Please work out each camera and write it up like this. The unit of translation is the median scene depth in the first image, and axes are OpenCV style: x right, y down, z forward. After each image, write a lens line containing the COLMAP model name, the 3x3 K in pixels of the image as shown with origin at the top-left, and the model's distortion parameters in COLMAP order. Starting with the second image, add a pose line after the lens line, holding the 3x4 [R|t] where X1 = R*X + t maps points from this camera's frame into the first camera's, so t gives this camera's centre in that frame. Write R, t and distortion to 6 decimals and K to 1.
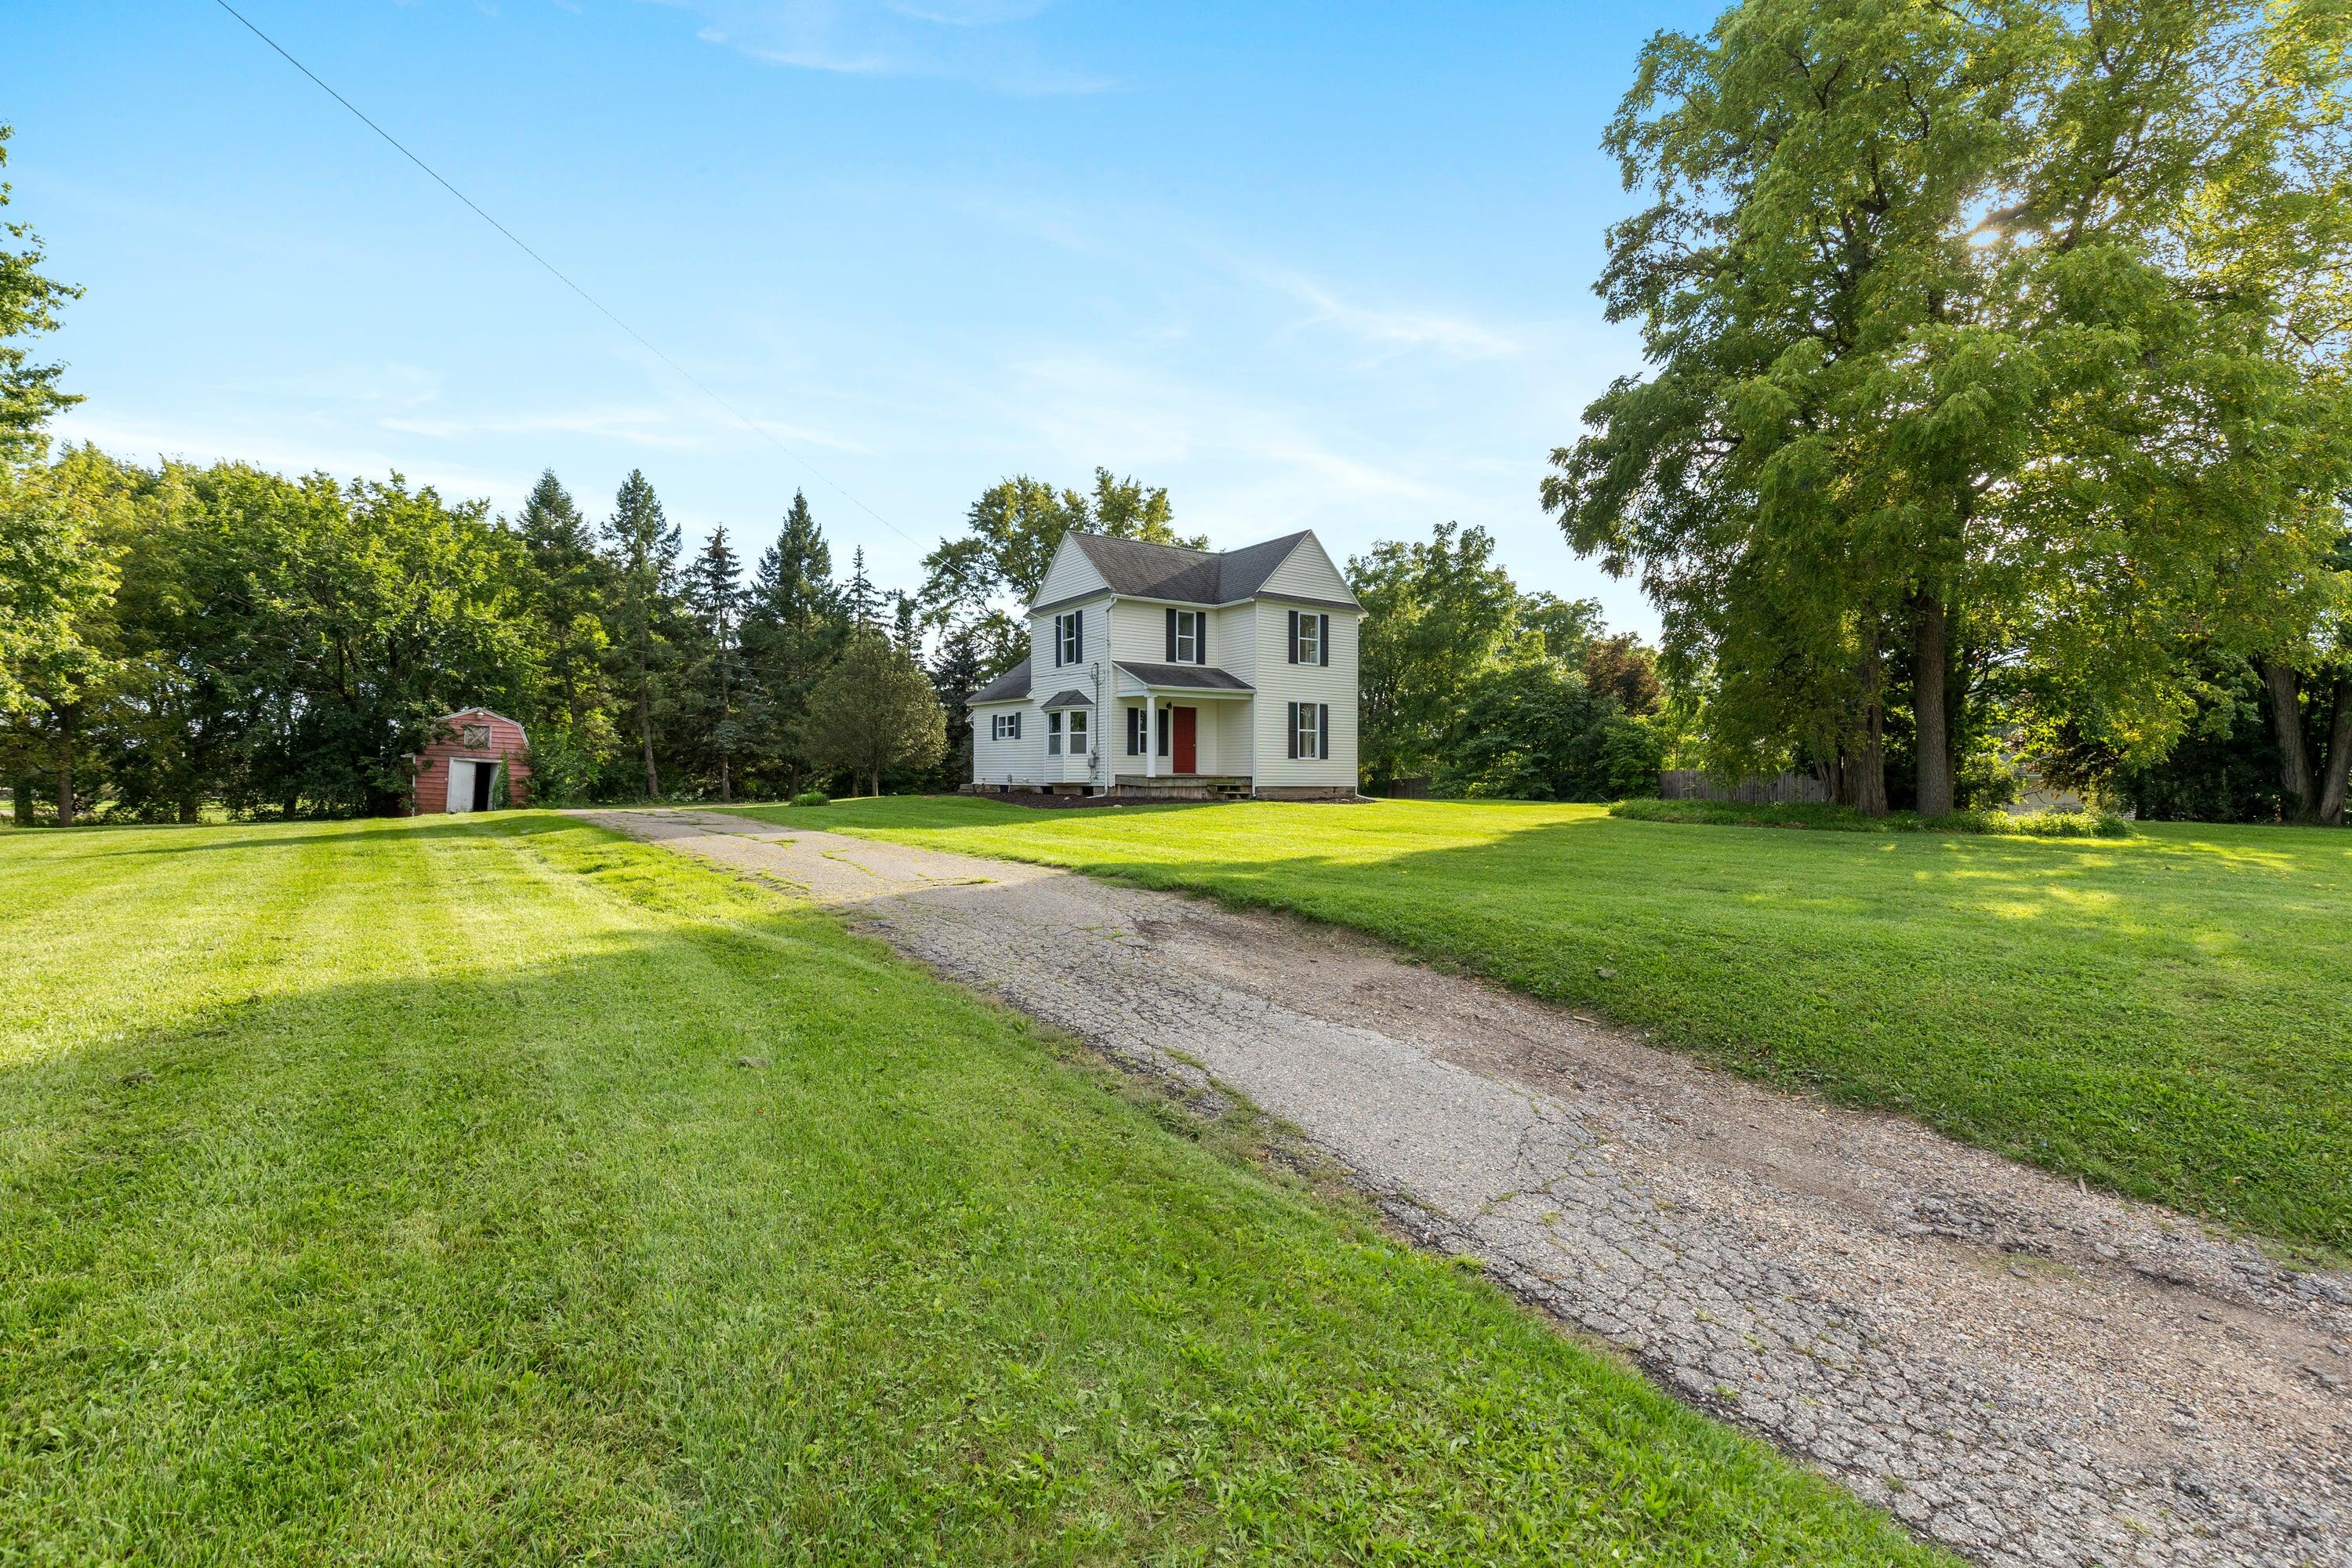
lens RADIAL K [[1071.2, 0, 1177.0], [0, 1071.2, 784.9], [0, 0, 1]] dist [-0.004462, -0.001876]
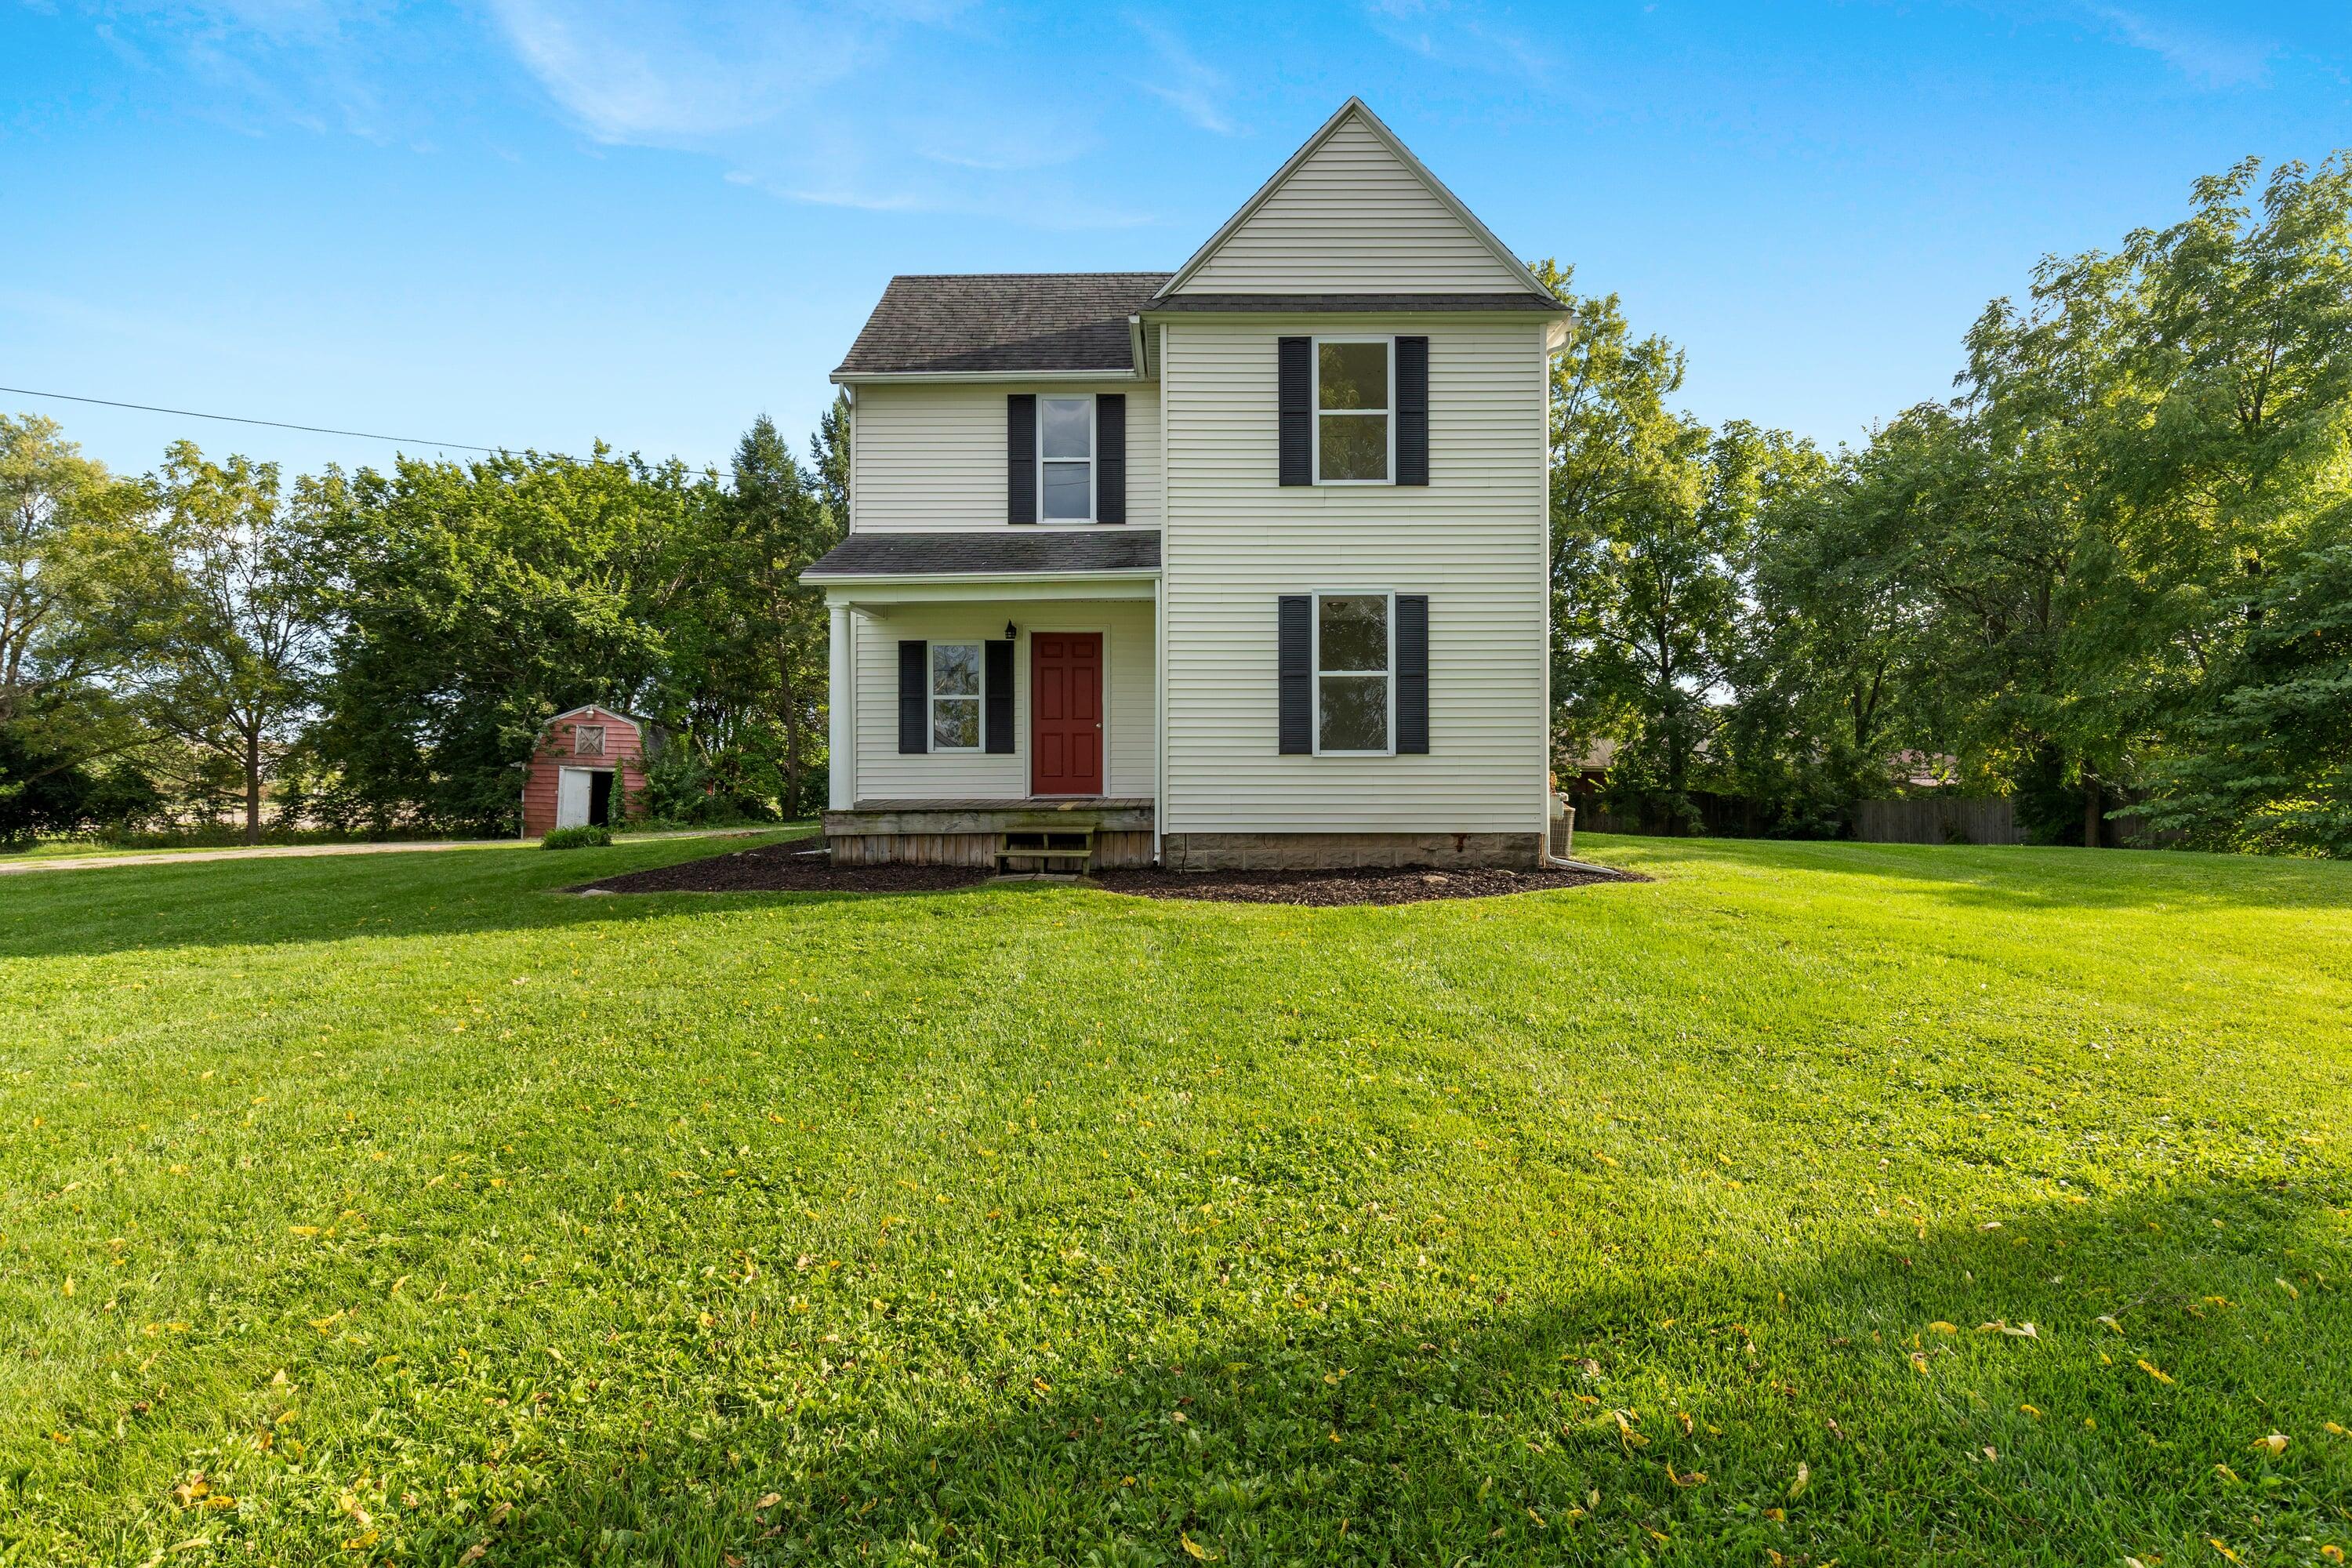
lens RADIAL K [[1178.6, 0, 1174.5], [0, 1178.6, 778.1], [0, 0, 1]] dist [0.001916, 0.000053]
pose [[0.820545, -0.004038, -0.571568, 0.293688], [0.004644, 0.999989, -0.000396, -0.016977], [0.571563, -0.002329, 0.820555, 0.648051]]
